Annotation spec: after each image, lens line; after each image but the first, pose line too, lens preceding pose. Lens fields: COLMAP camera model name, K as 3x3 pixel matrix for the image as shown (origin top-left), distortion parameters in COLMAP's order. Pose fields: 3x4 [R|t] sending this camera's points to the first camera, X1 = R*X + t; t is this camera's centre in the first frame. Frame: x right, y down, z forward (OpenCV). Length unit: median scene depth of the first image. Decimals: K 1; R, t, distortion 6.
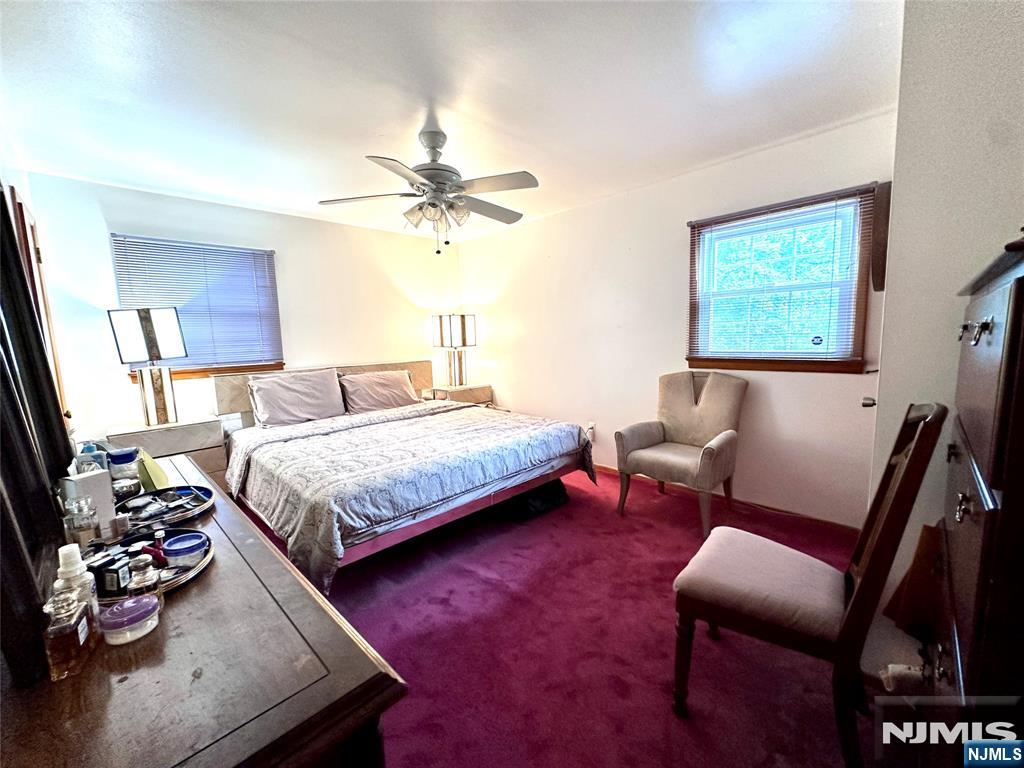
lens RADIAL K [[416.7, 0, 512.2], [0, 416.7, 383.0], [0, 0, 1]] dist [-0.004056, 0.000922]
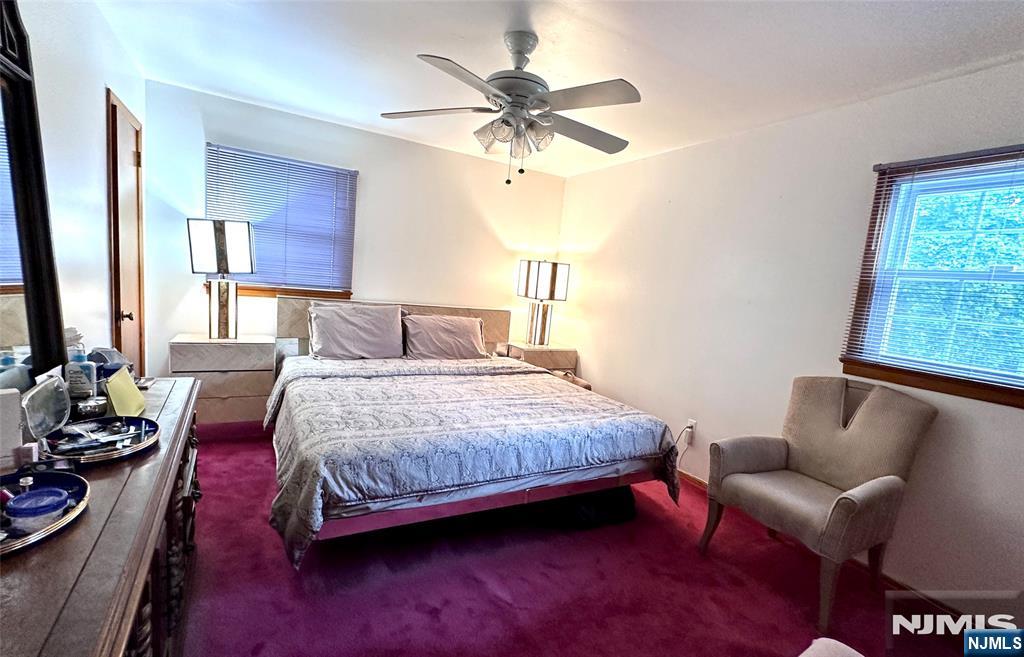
lens RADIAL K [[464.0, 0, 510.5], [0, 464.0, 338.8], [0, 0, 1]] dist [-0.003754, 0.001325]
pose [[0.955148, 0.152058, -0.254106, 0.090174], [-0.151595, 0.988208, 0.021526, -0.028211], [0.254383, 0.017961, 0.966937, 0.116917]]
